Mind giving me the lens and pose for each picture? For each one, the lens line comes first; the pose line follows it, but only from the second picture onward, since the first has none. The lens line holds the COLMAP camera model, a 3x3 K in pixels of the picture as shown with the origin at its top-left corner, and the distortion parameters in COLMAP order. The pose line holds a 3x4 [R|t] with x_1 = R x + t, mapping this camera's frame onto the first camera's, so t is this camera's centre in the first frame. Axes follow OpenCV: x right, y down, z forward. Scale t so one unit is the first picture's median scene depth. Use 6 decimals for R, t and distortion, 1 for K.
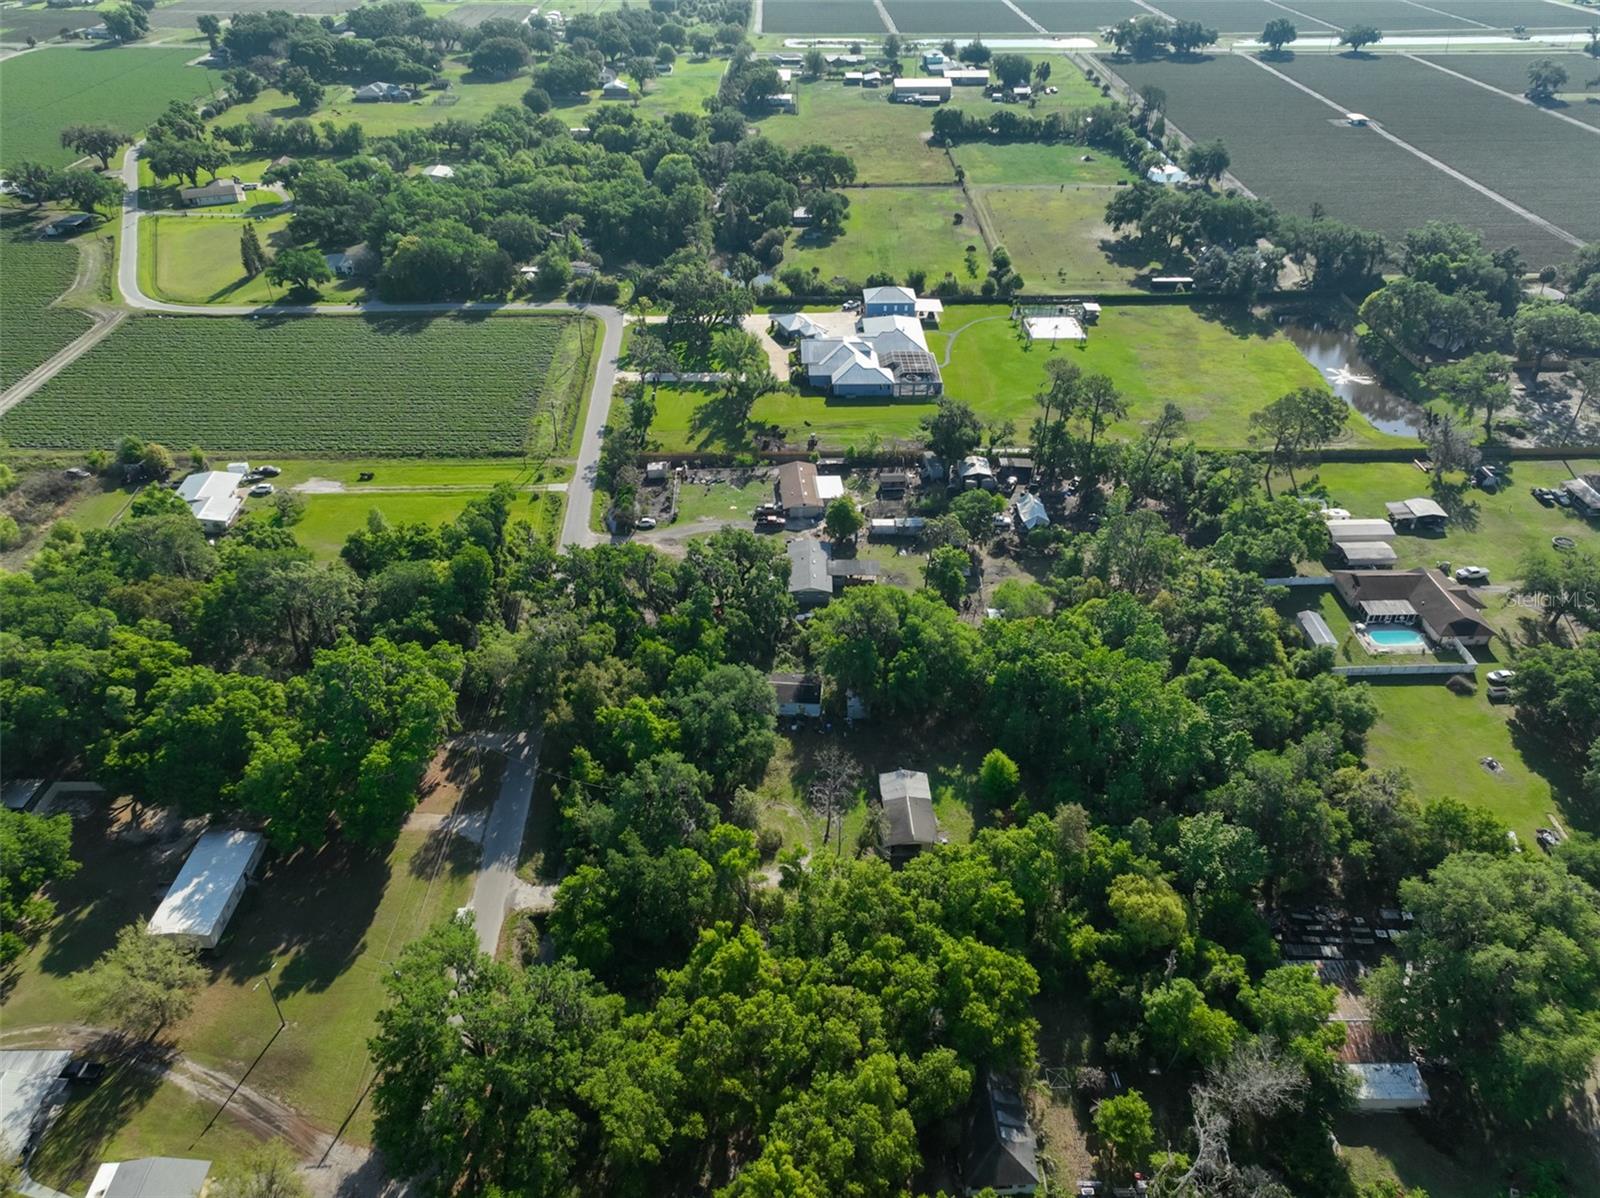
lens RADIAL K [[1118.3, 0, 806.2], [0, 1118.3, 594.3], [0, 0, 1]] dist [-0.003810, 0.021997]
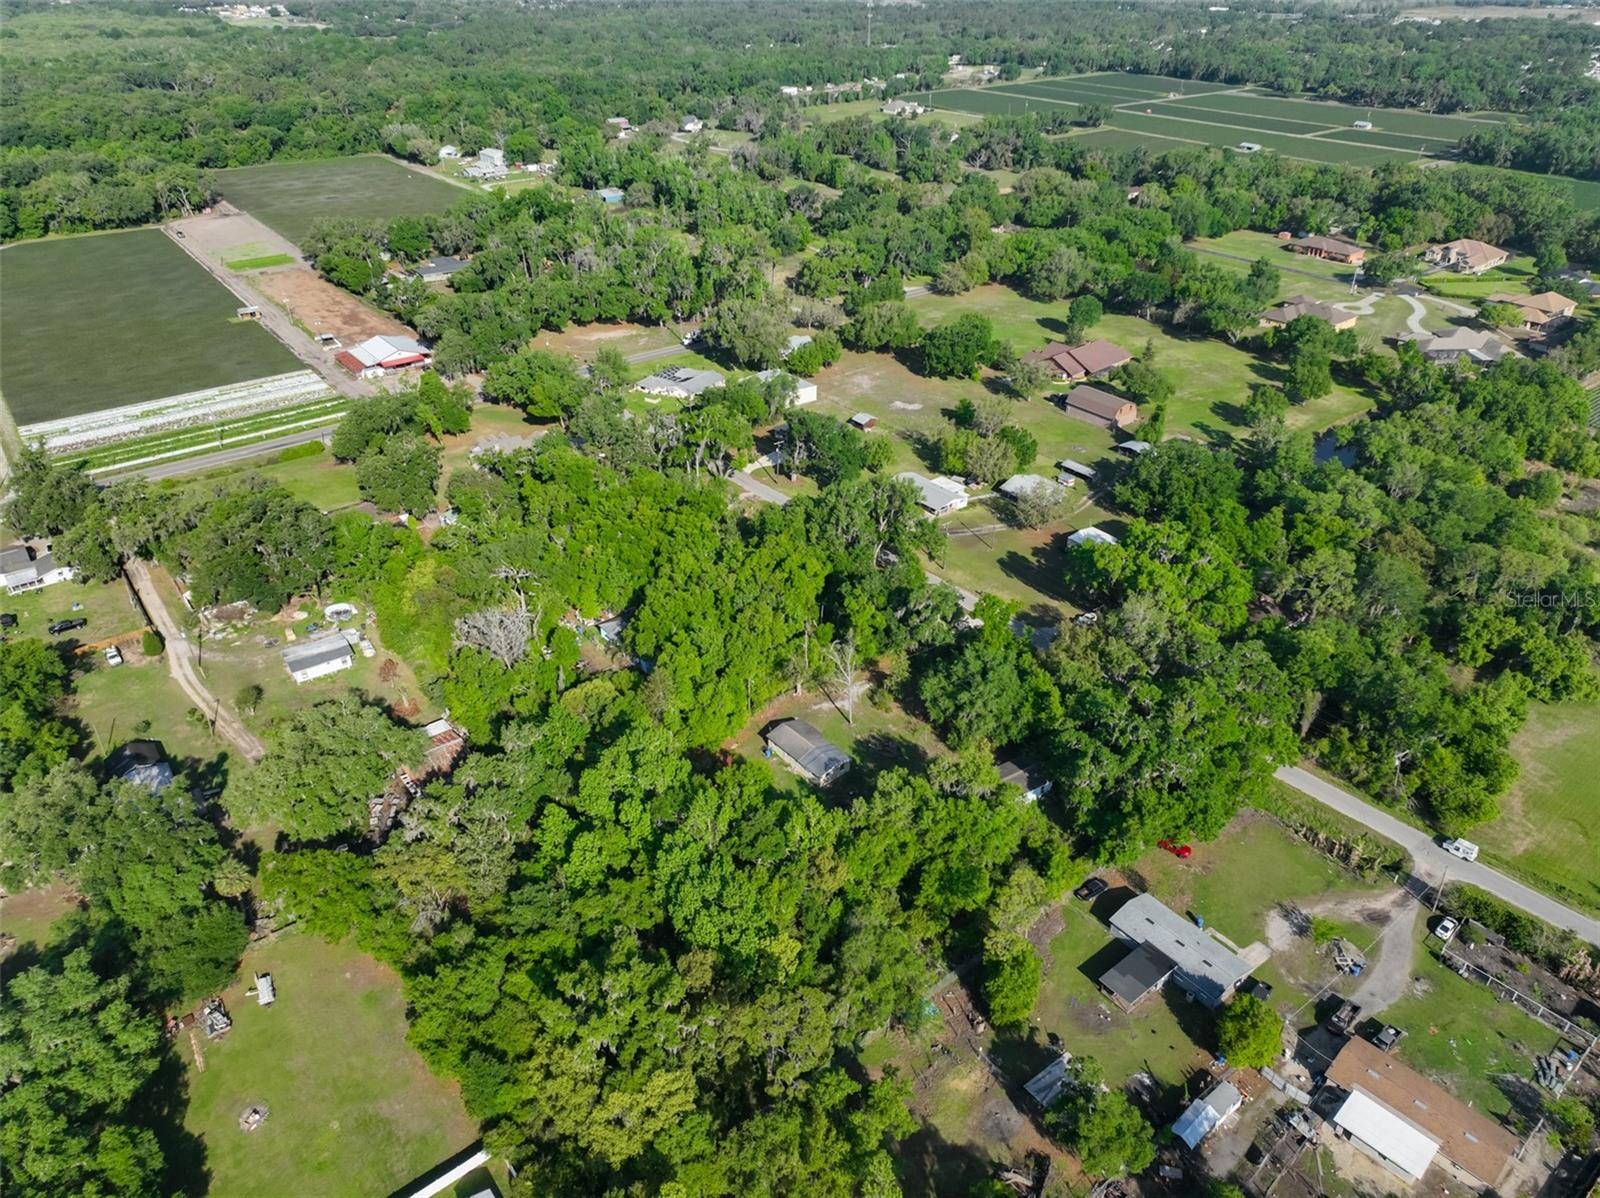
lens RADIAL K [[1118.3, 0, 806.2], [0, 1118.3, 594.3], [0, 0, 1]] dist [-0.003810, 0.021997]
pose [[-0.792129, 0.306507, -0.527812, 0.366950], [-0.354337, 0.473181, 0.806564, -0.455654], [0.496968, 0.825926, -0.266214, 0.661852]]
